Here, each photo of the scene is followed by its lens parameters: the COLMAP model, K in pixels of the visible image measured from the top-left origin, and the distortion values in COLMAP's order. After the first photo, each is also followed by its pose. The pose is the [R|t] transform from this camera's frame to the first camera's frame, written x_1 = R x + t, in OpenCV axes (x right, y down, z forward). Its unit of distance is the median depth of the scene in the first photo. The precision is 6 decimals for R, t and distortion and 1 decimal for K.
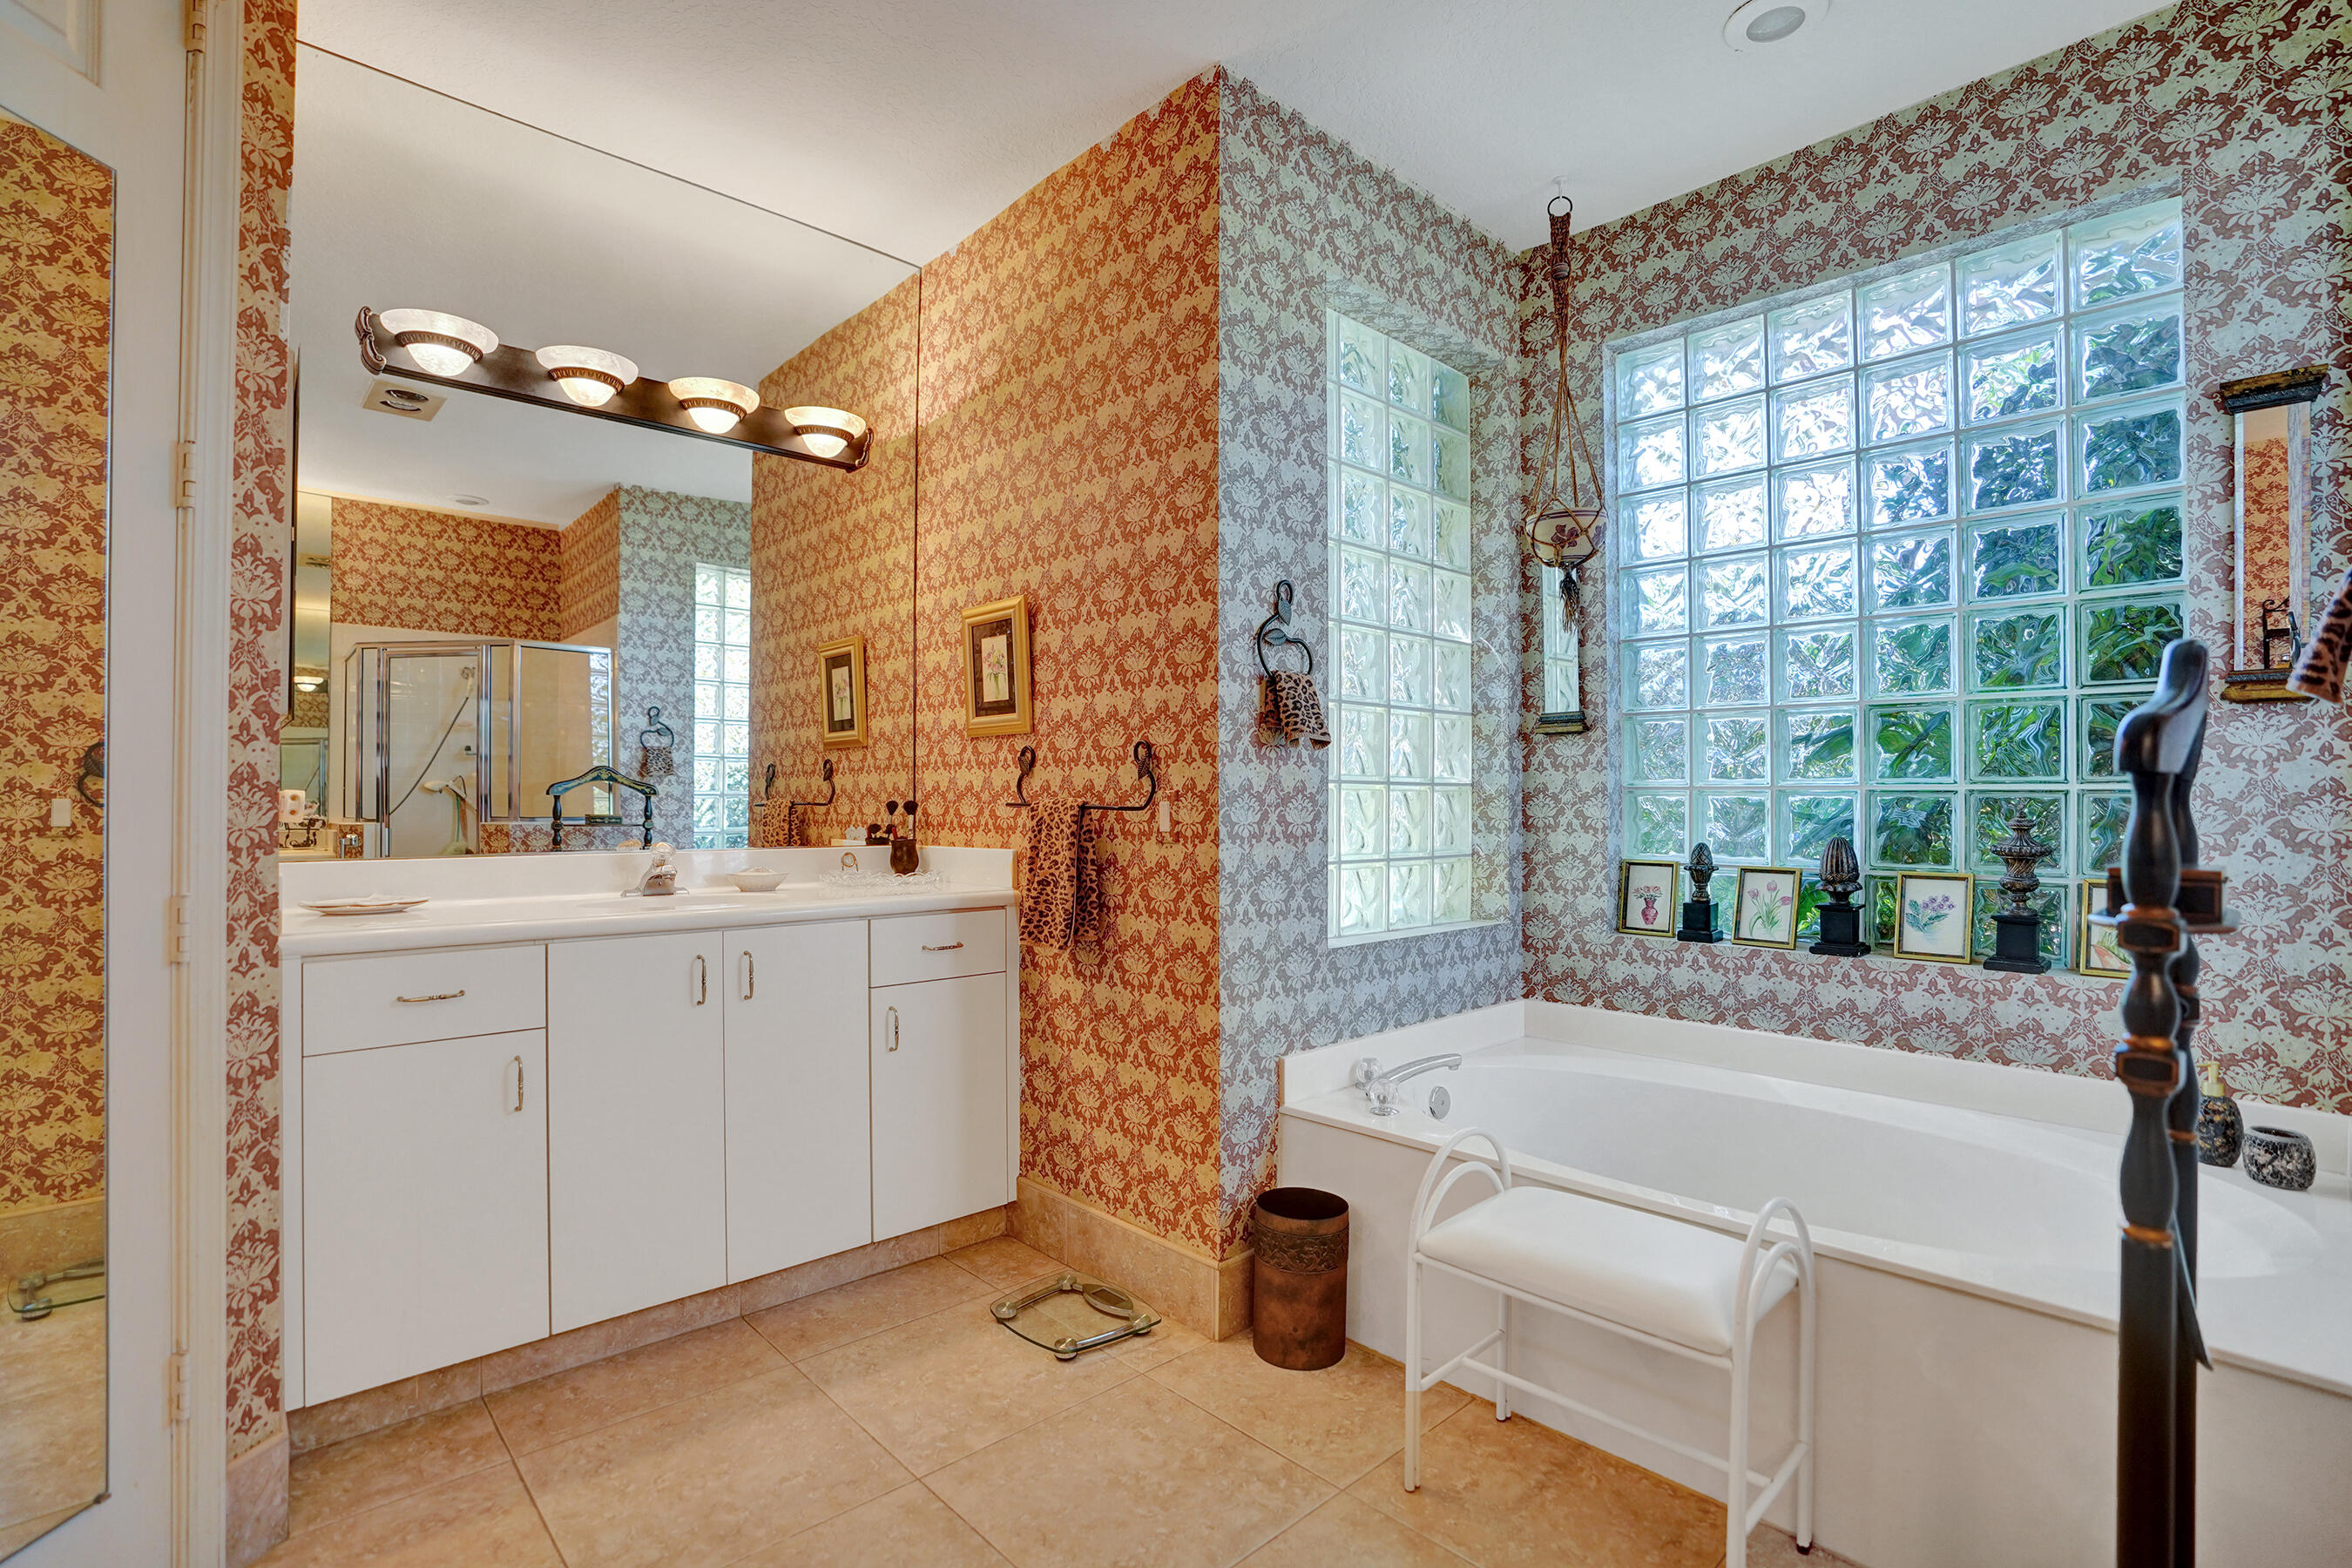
lens RADIAL K [[1100.0, 0, 1173.9], [0, 1100.0, 782.4], [0, 0, 1]] dist [-0.054487, 0.018139]
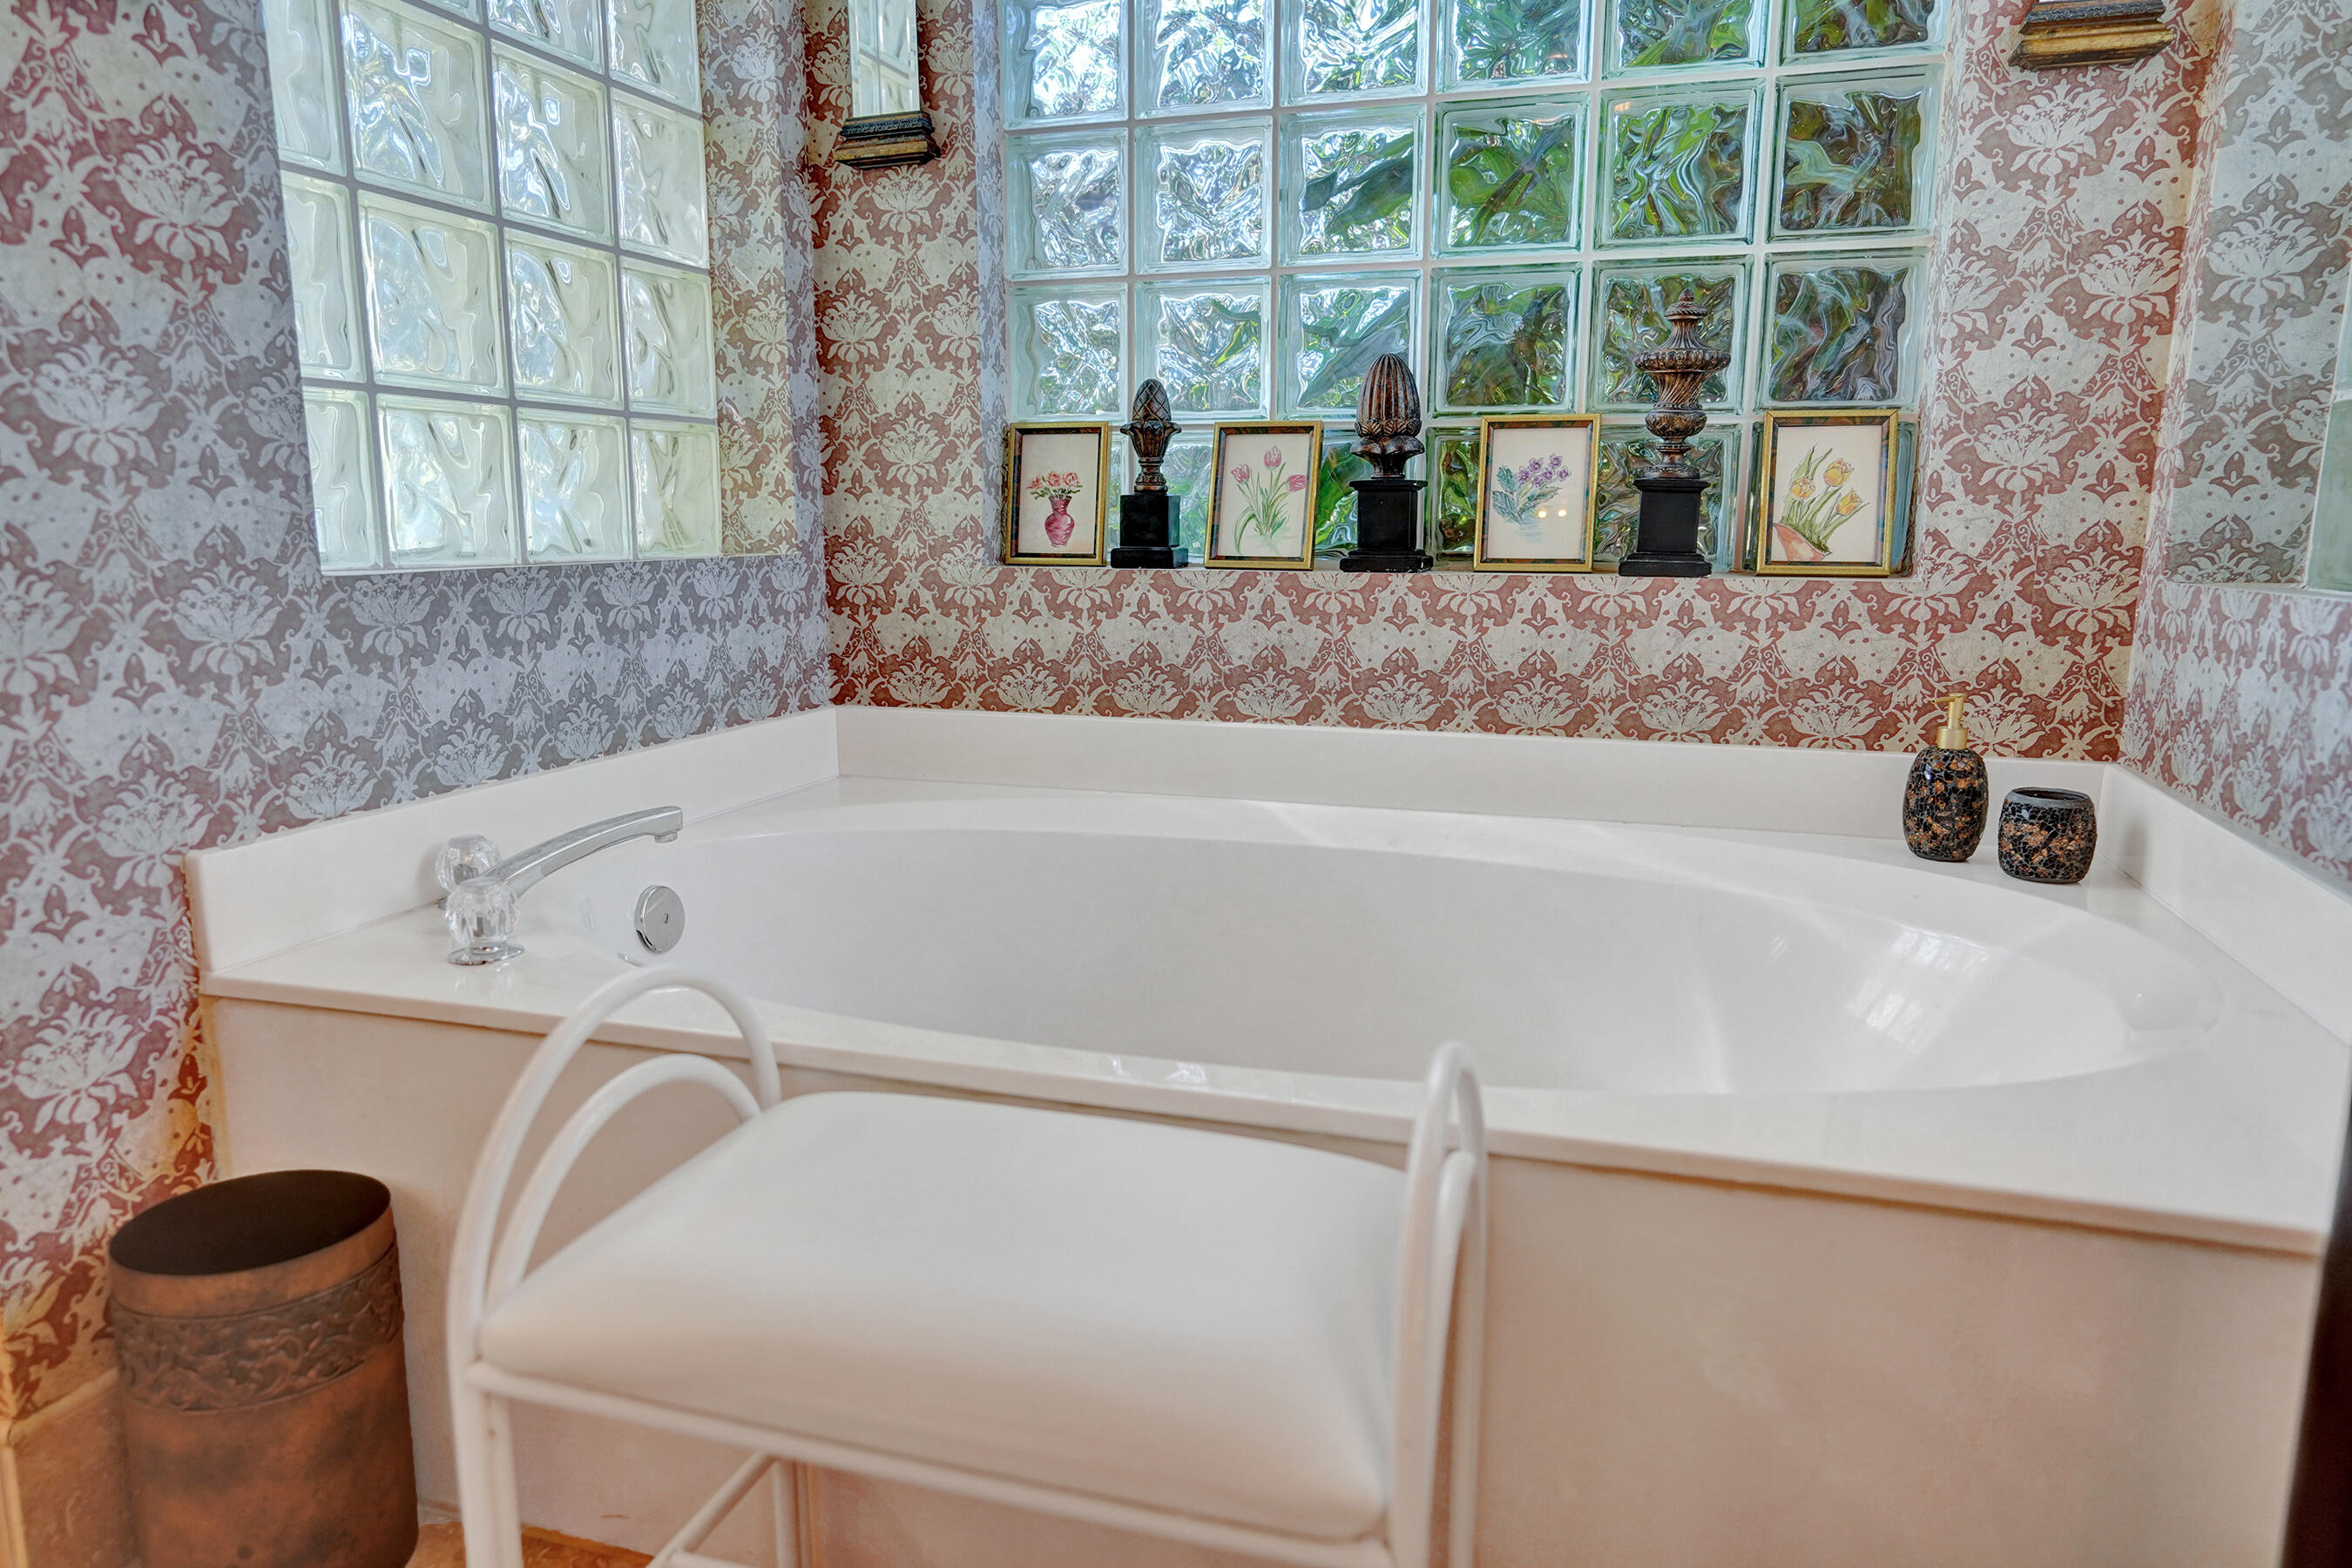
lens RADIAL K [[1488.6, 0, 1164.0], [0, 1488.6, 794.4], [0, 0, 1]] dist [-0.006681, 0.023597]
pose [[0.874450, -0.090631, 0.476574, 0.141528], [-0.003114, 0.981324, 0.192336, 0.123895], [-0.485105, -0.169672, 0.857837, 0.377600]]
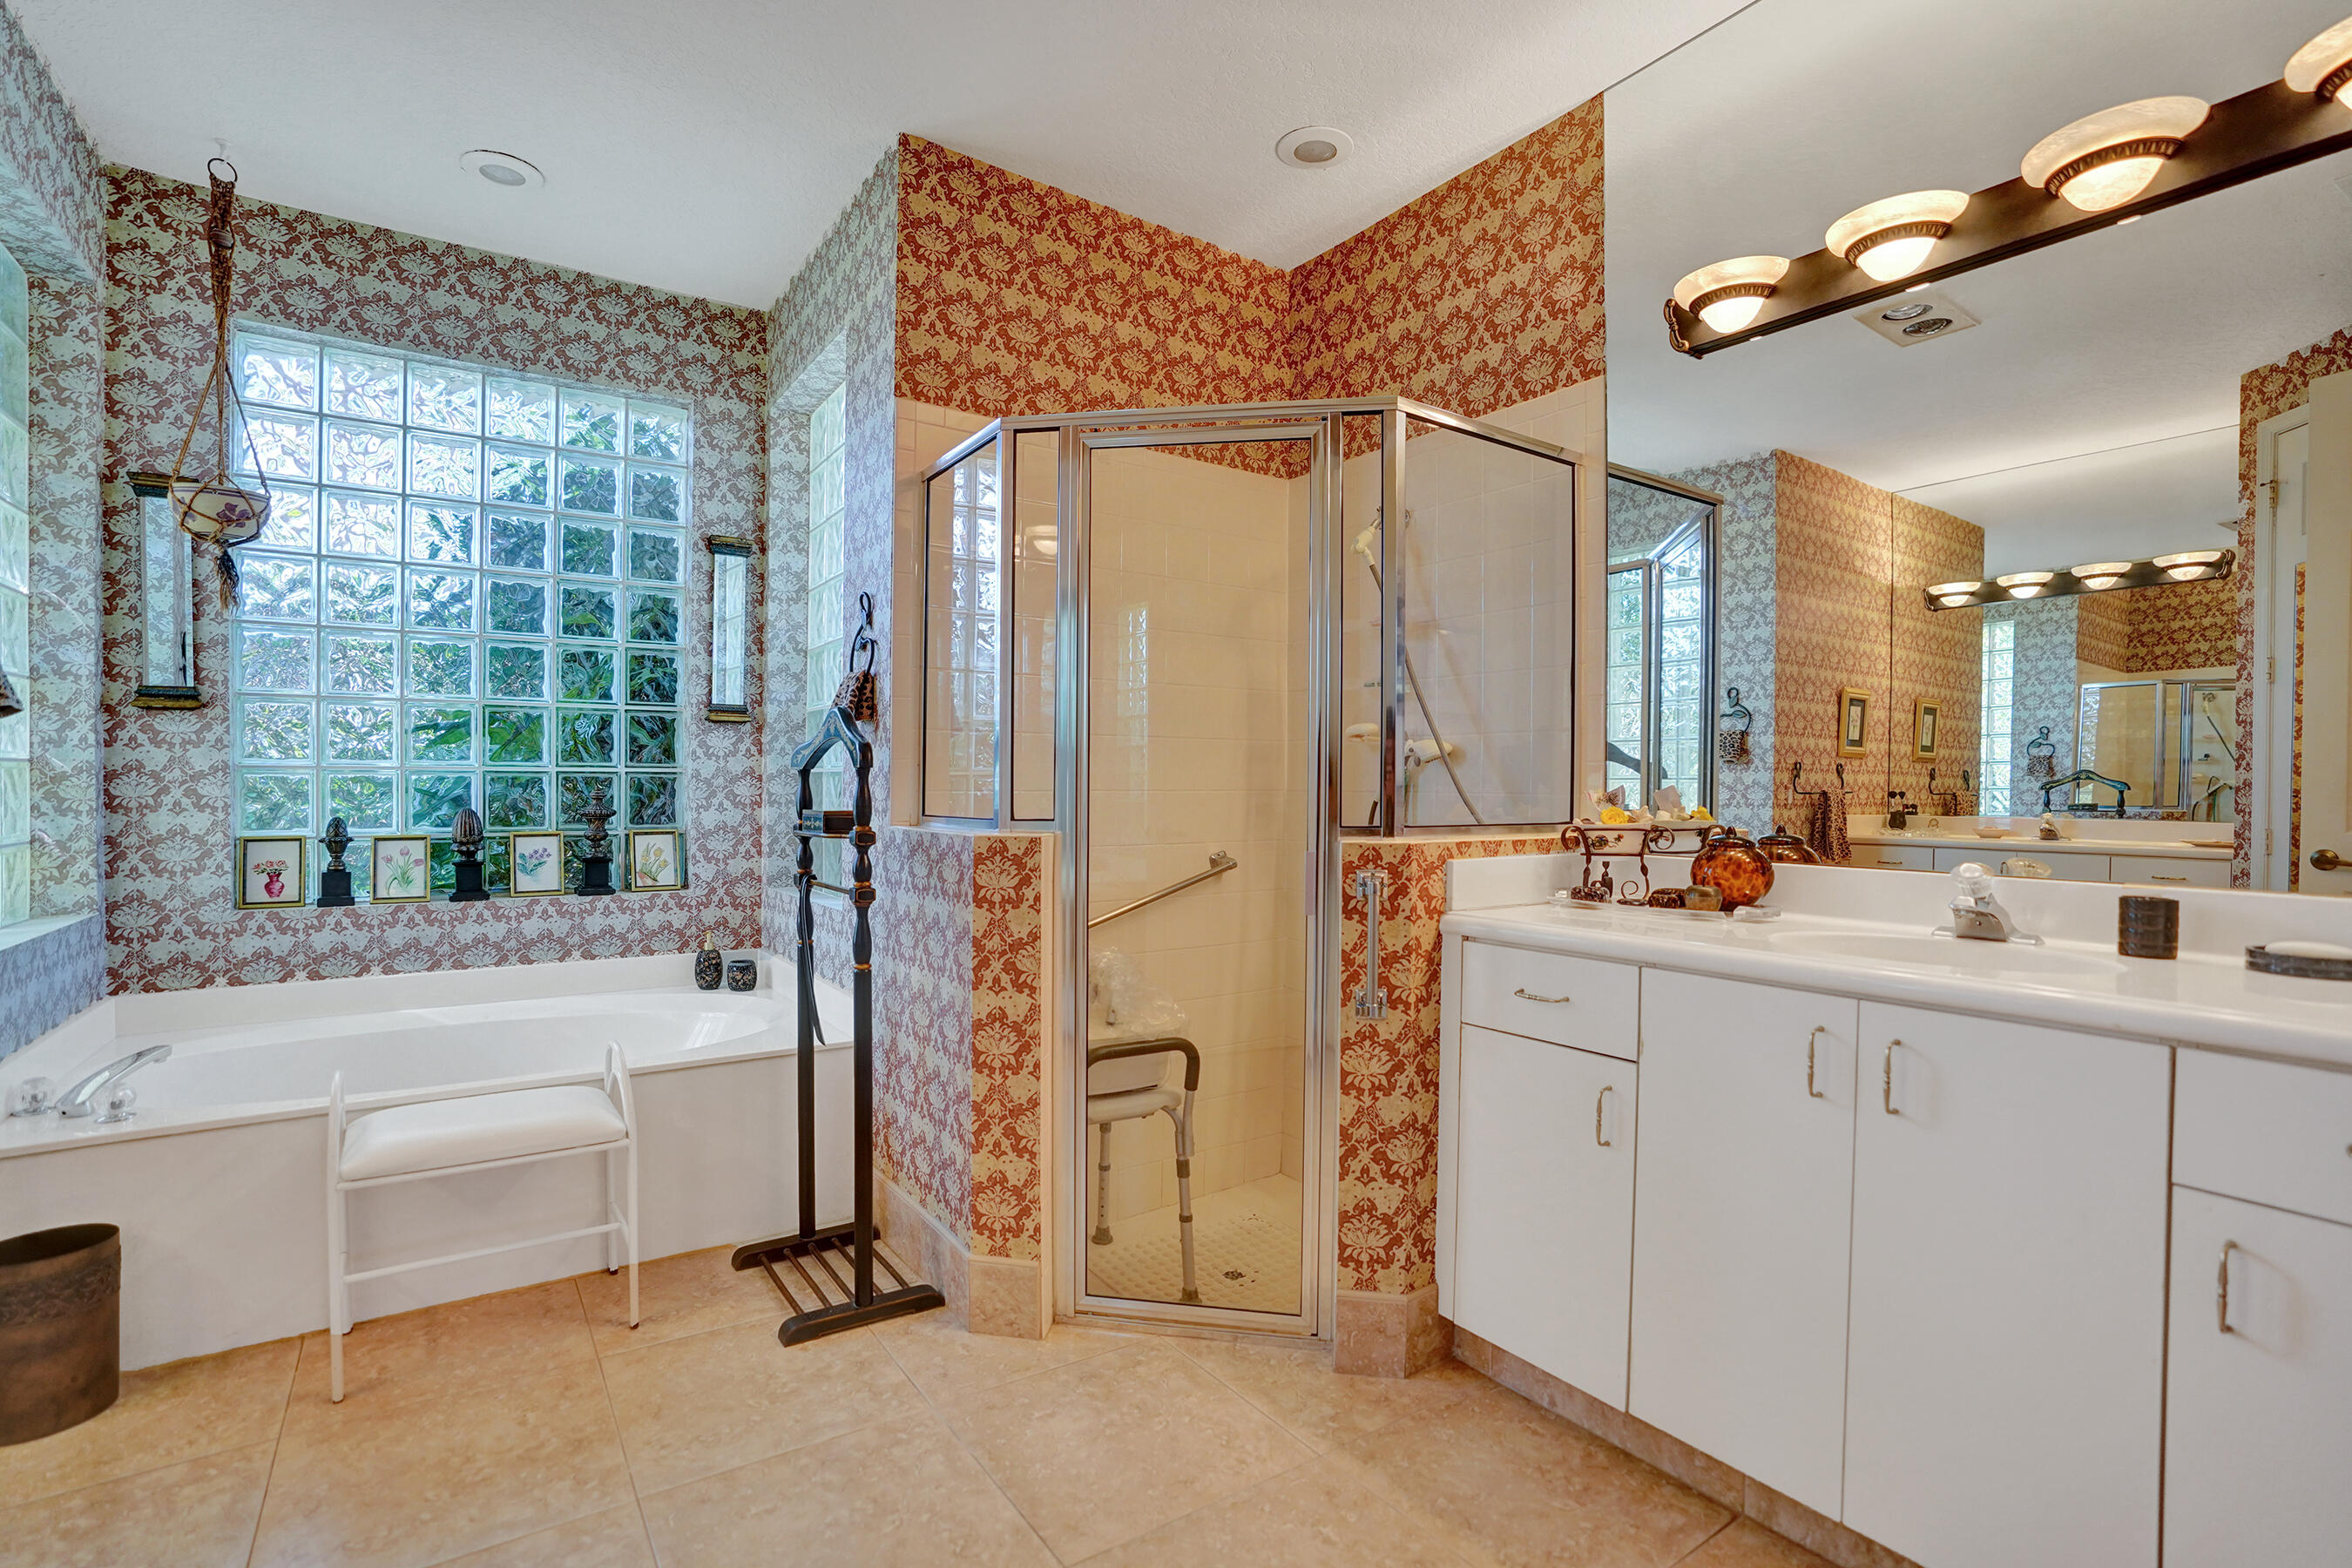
lens RADIAL K [[1100.0, 0, 1186.1], [0, 1100.0, 775.5], [0, 0, 1]] dist [-0.054487, 0.018139]
pose [[0.130789, 0.004182, 0.991401, -0.523406], [-0.013905, 0.999900, -0.002383, 0.004166], [-0.991313, -0.013474, 0.130834, 0.001920]]
